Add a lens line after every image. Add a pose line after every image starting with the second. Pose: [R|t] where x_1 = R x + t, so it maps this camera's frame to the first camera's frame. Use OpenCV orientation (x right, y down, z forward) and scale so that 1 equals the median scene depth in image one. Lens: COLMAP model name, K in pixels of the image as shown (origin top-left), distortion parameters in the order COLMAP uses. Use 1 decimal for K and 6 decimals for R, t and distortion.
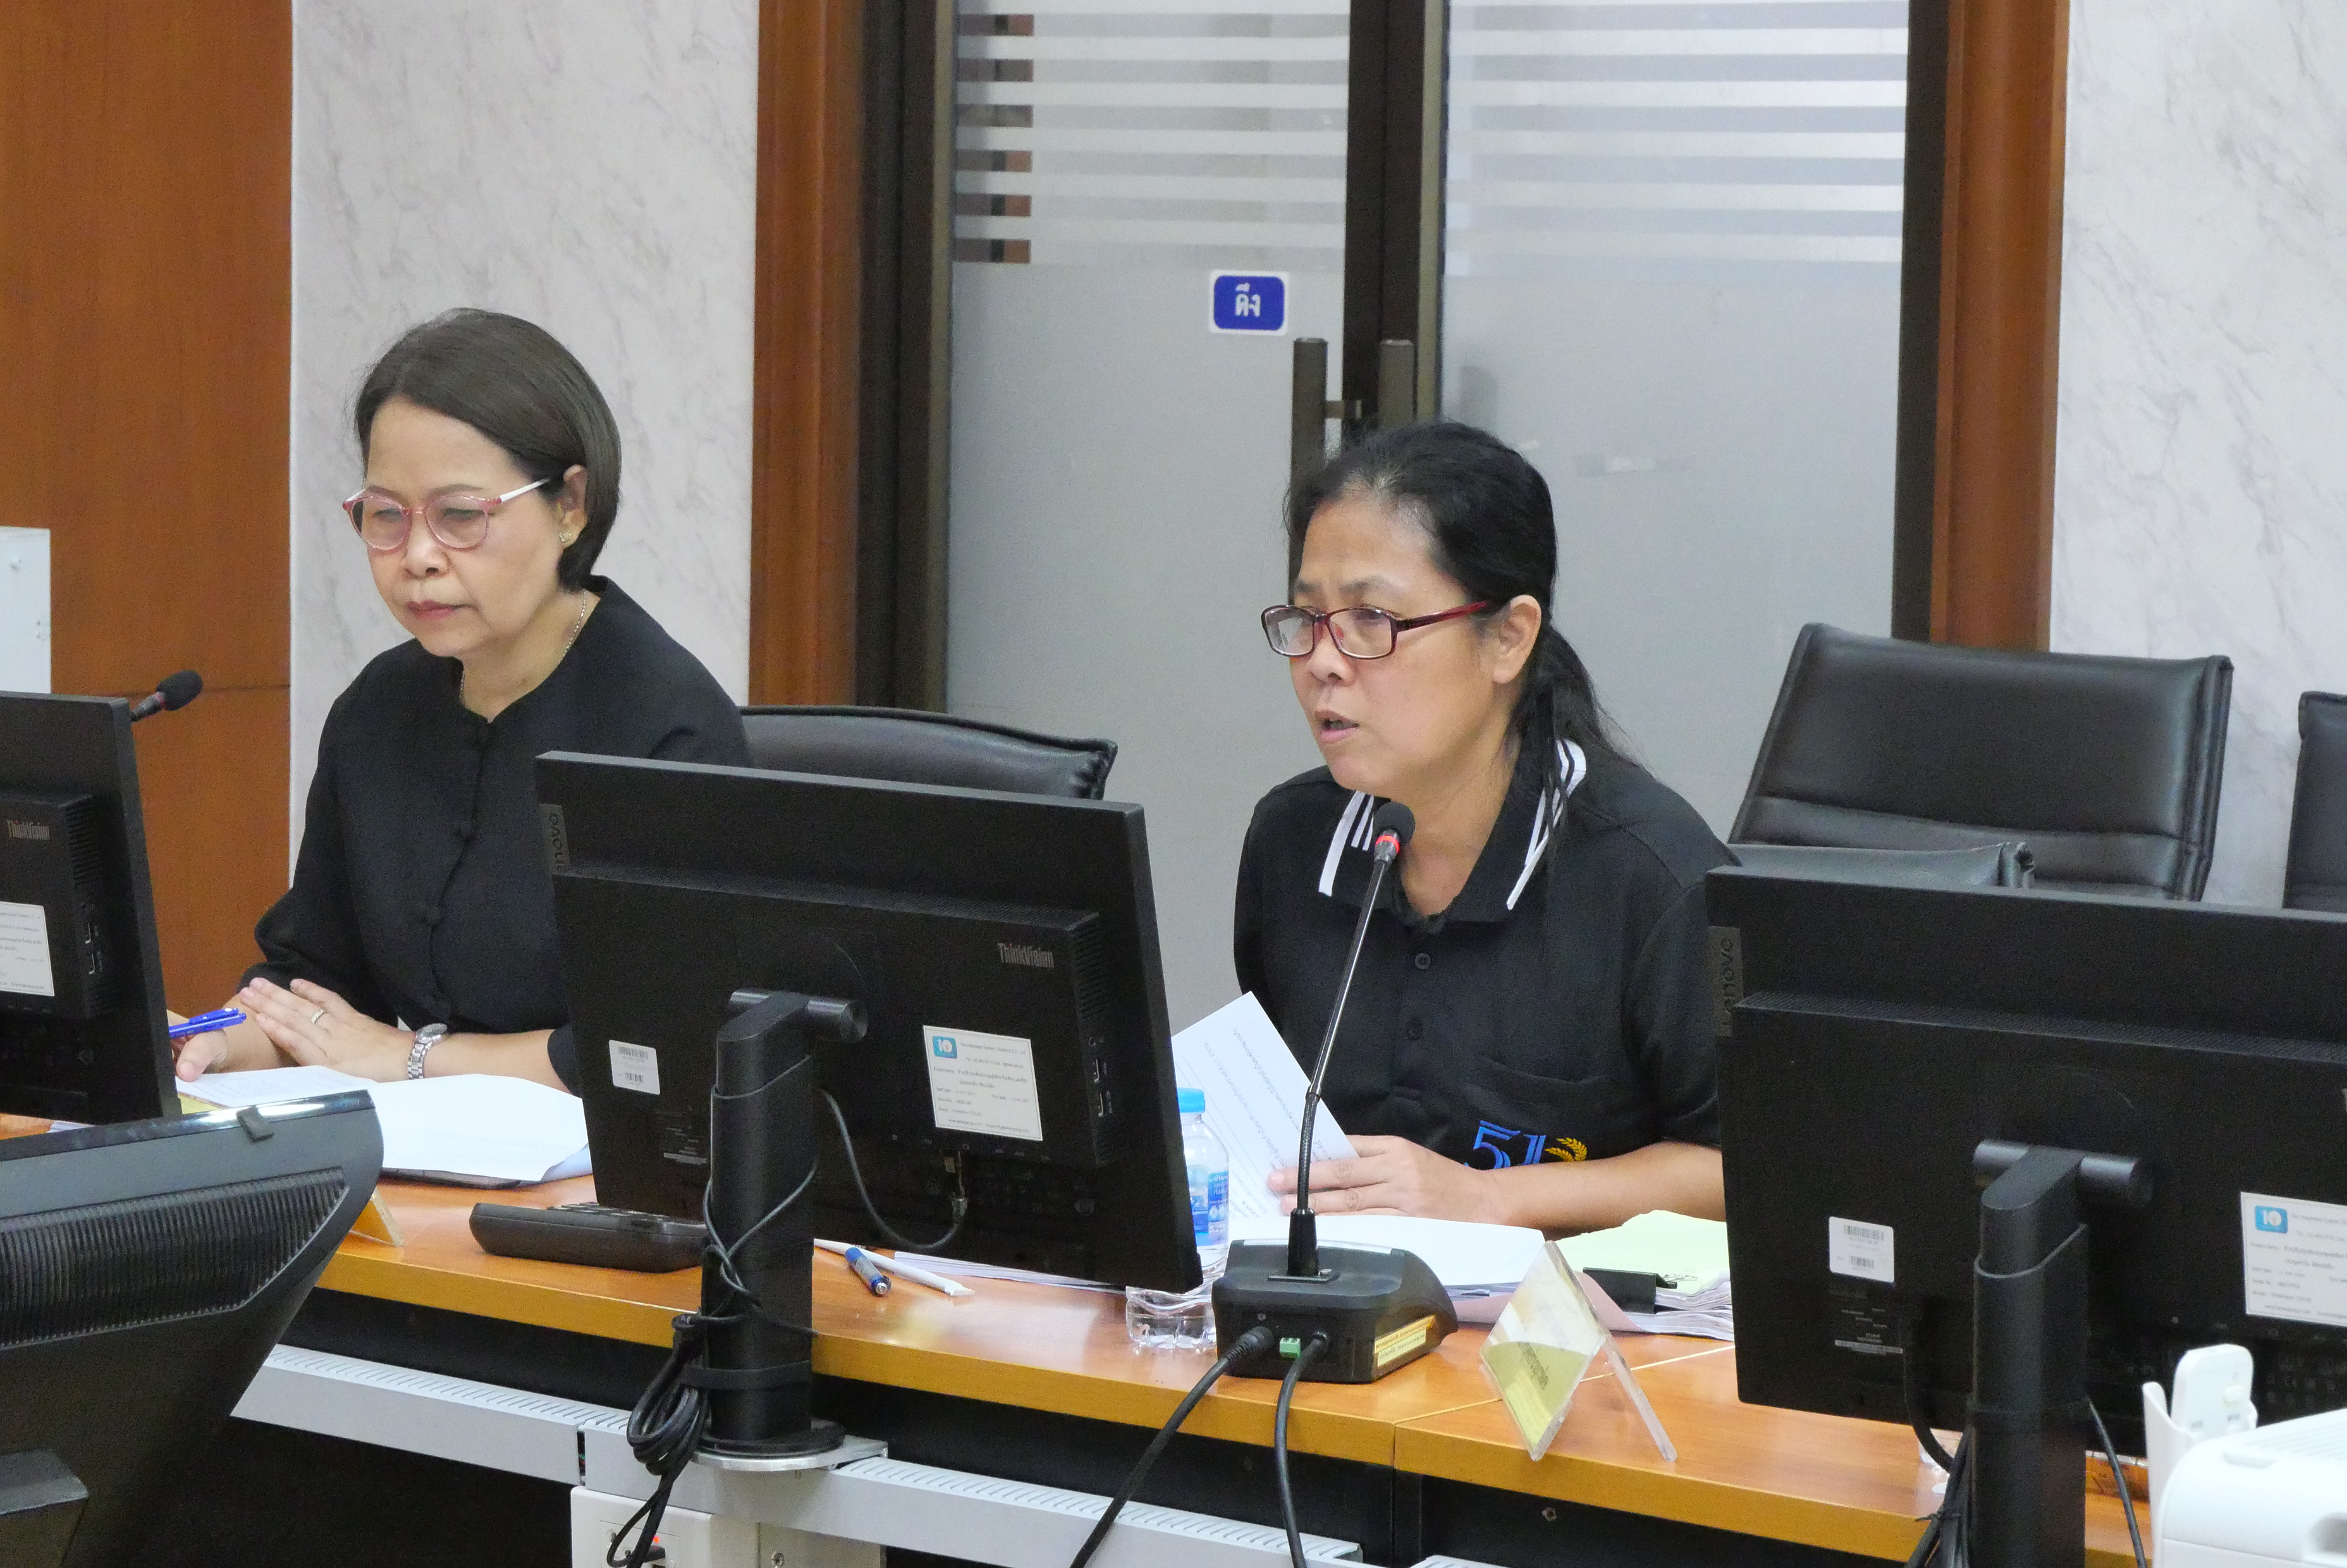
lens RADIAL K [[6640.7, 0, 1173.5], [0, 6640.7, 784.0], [0, 0, 1]] dist [0.041962, -0.402409]
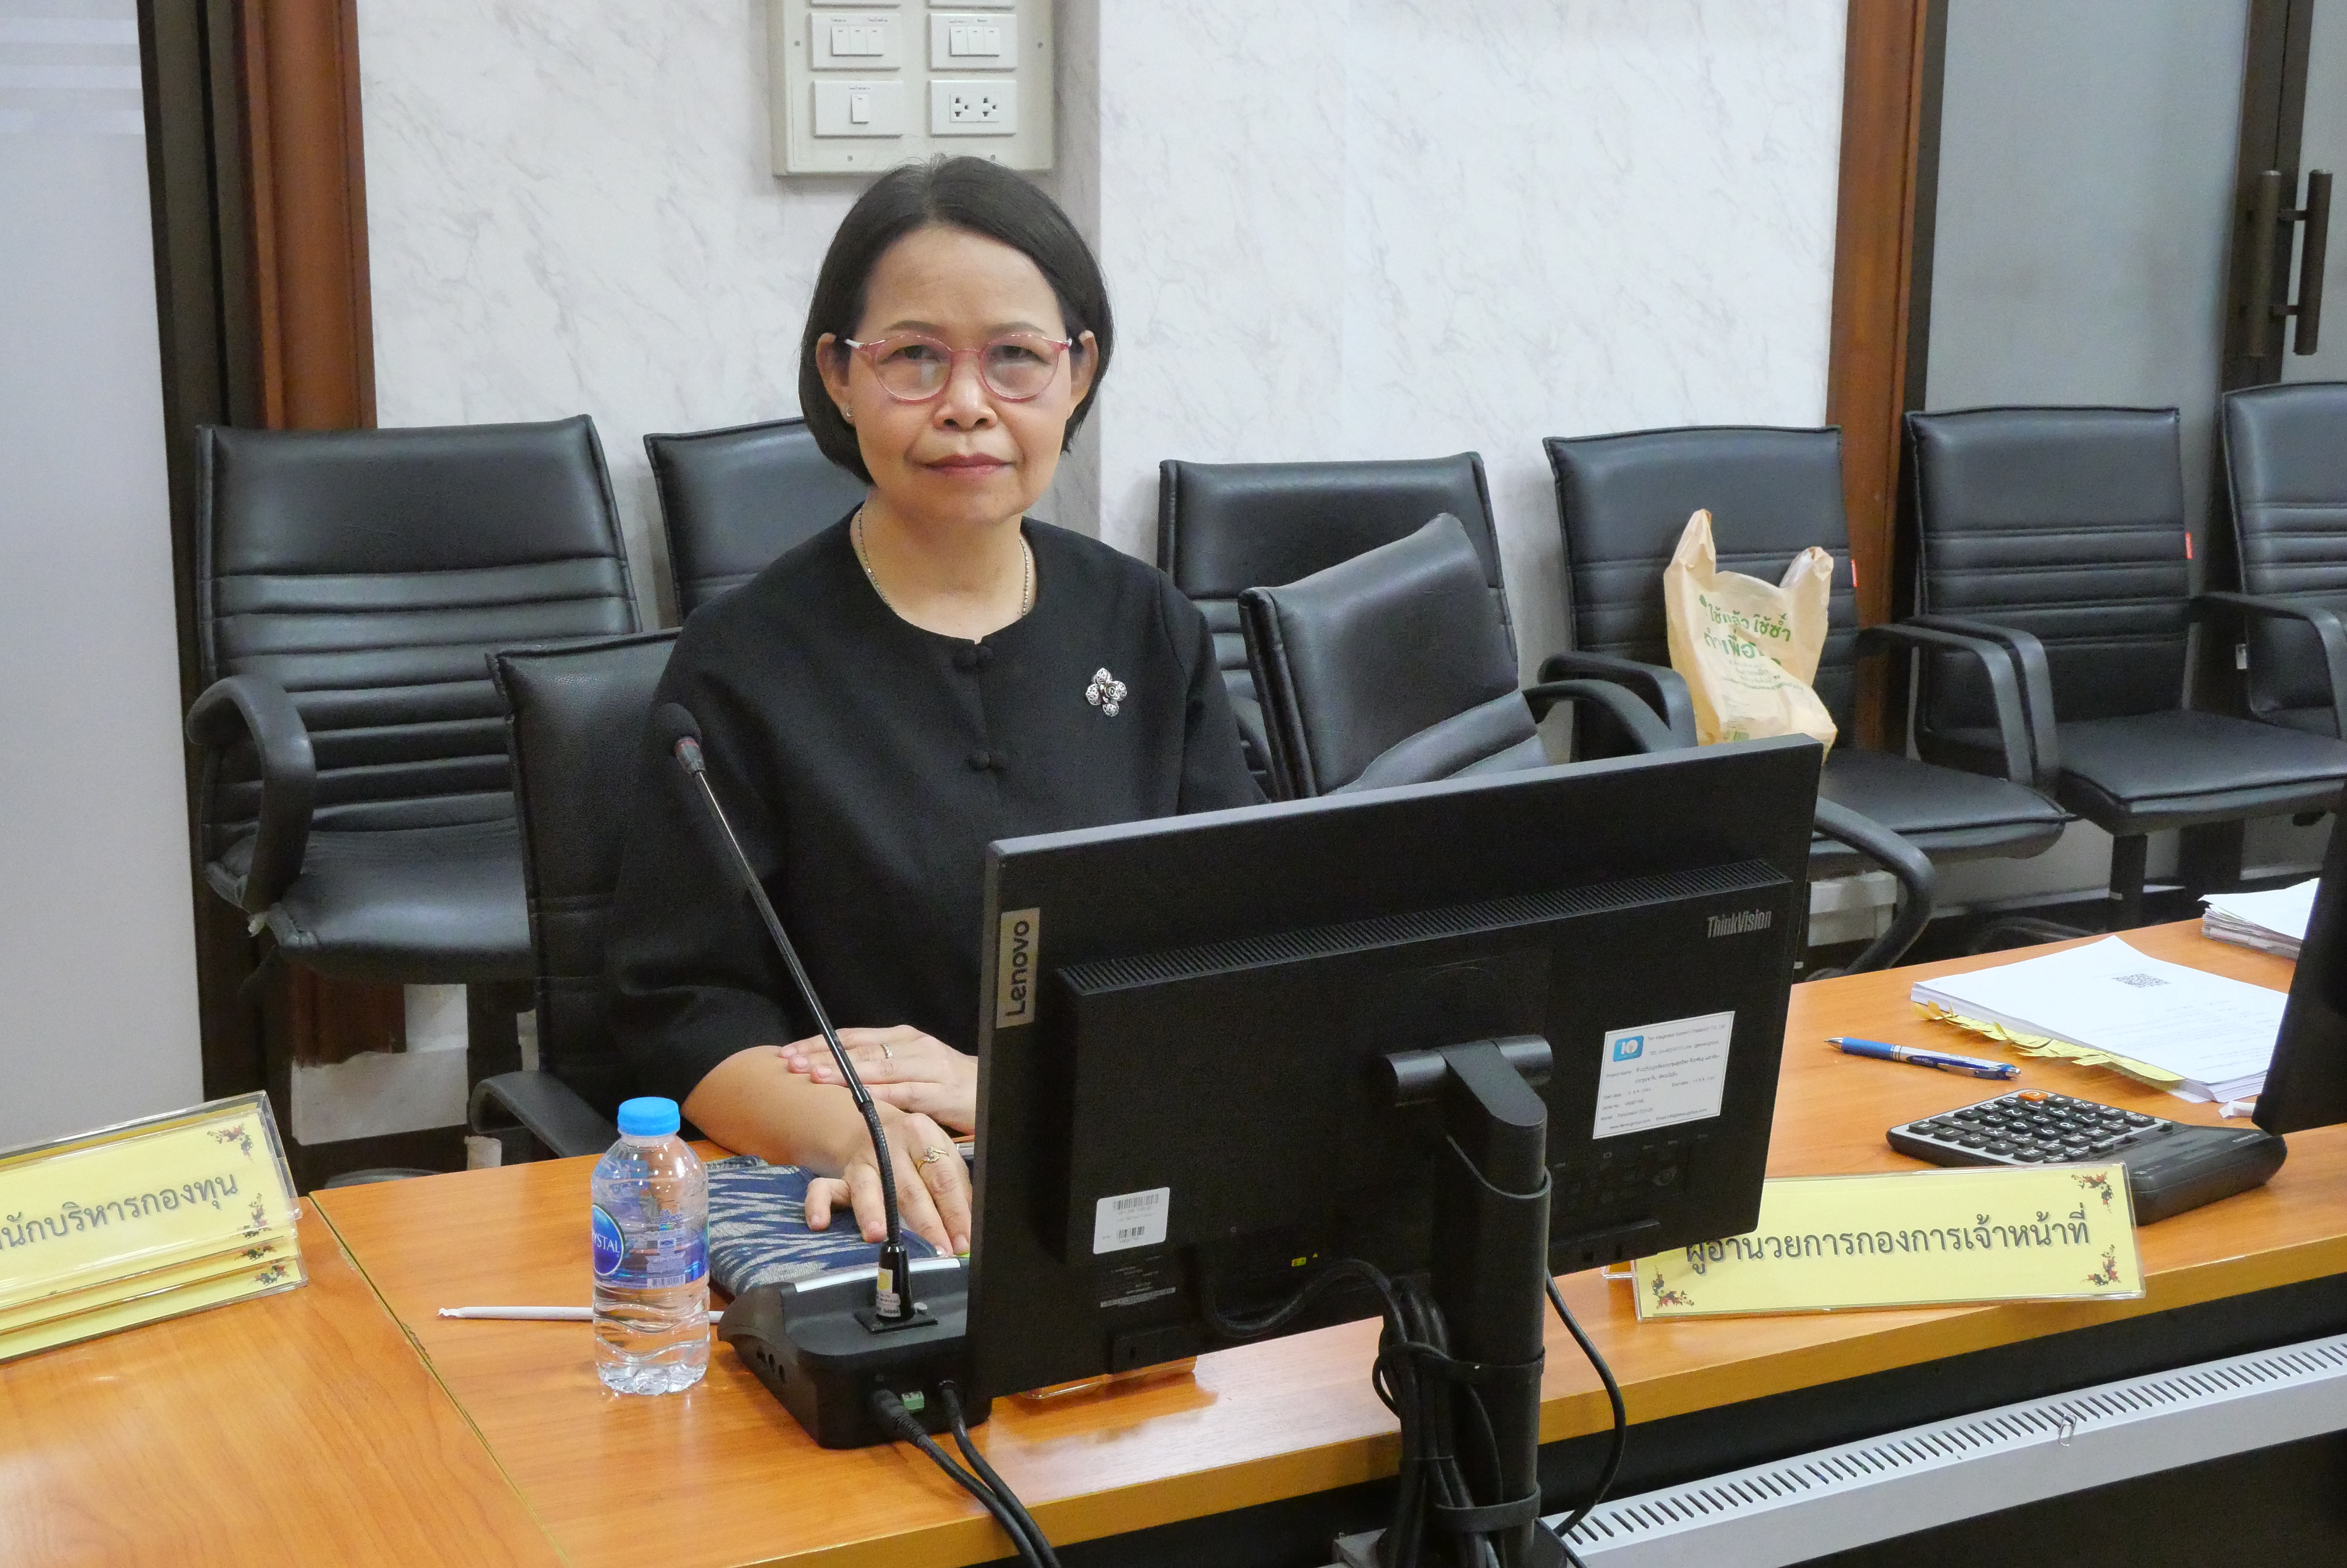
lens RADIAL K [[3202.8, 0, 1173.5], [0, 3202.8, 784.0], [0, 0, 1]] dist [0.004961, 0.116970]
pose [[0.386395, -0.191239, 0.902290, -0.735853], [0.095324, 0.981310, 0.167166, -0.081171], [-0.917394, 0.021418, 0.397403, 1.246813]]
